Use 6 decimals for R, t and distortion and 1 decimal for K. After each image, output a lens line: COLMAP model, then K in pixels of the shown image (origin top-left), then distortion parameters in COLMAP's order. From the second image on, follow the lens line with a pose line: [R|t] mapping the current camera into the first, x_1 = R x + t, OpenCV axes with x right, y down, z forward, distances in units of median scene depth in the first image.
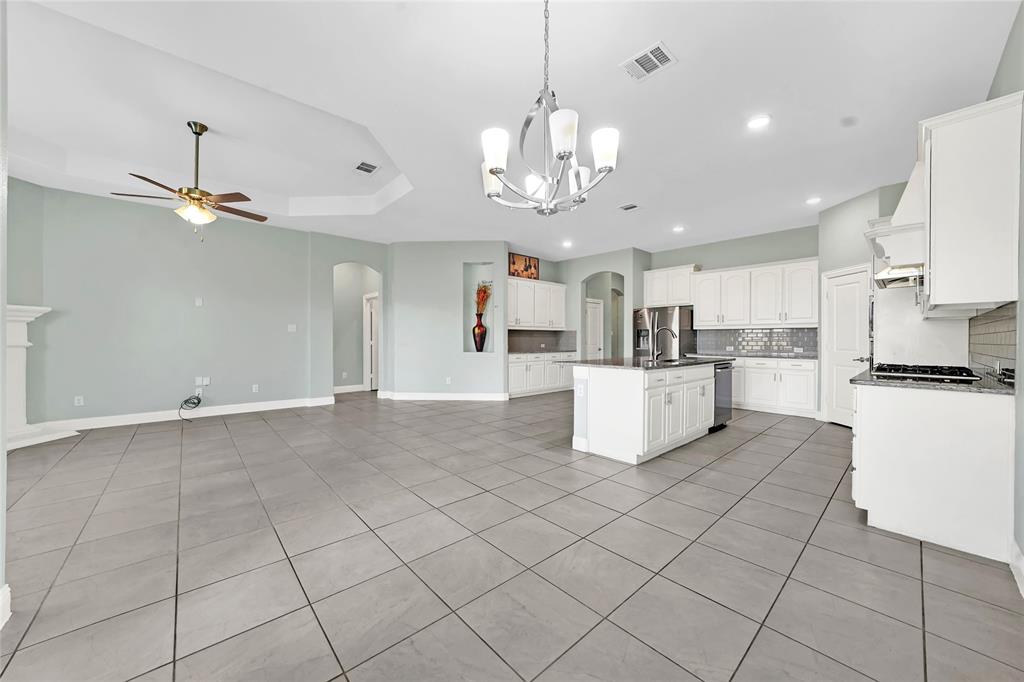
lens RADIAL K [[360.9, 0, 513.0], [0, 360.9, 339.5], [0, 0, 1]] dist [-0.013300, -0.000050]
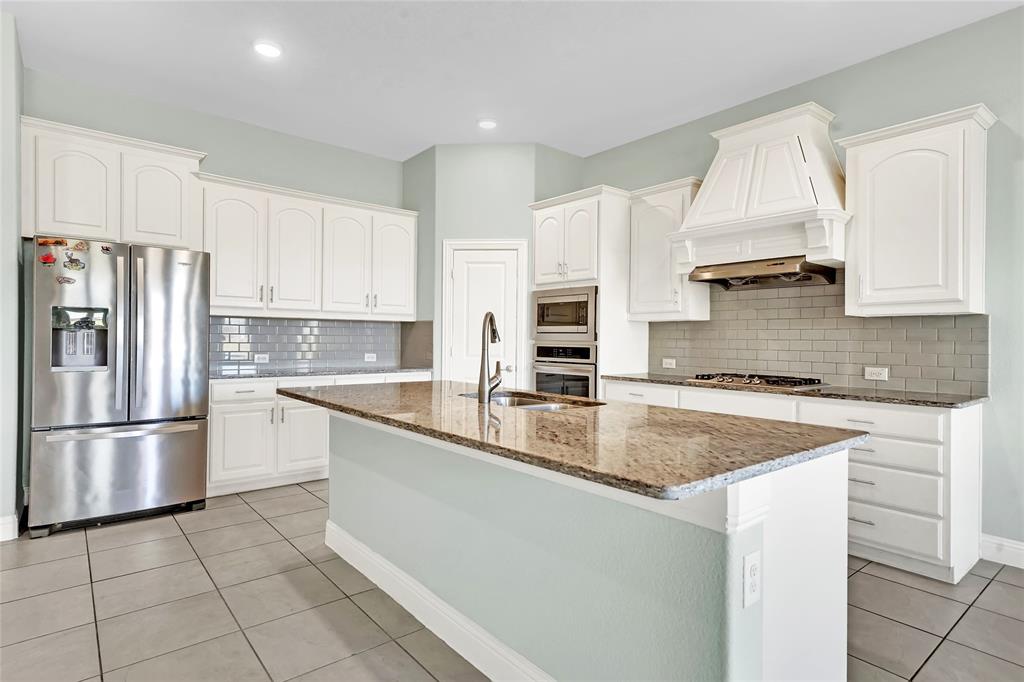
lens RADIAL K [[533.3, 0, 503.2], [0, 533.3, 337.2], [0, 0, 1]] dist [0.012312, 0.001182]
pose [[0.060150, 0.004298, 0.998180, -0.100646], [-0.013753, 0.999899, -0.003477, -0.004681], [-0.998095, -0.013519, 0.060204, 0.724702]]
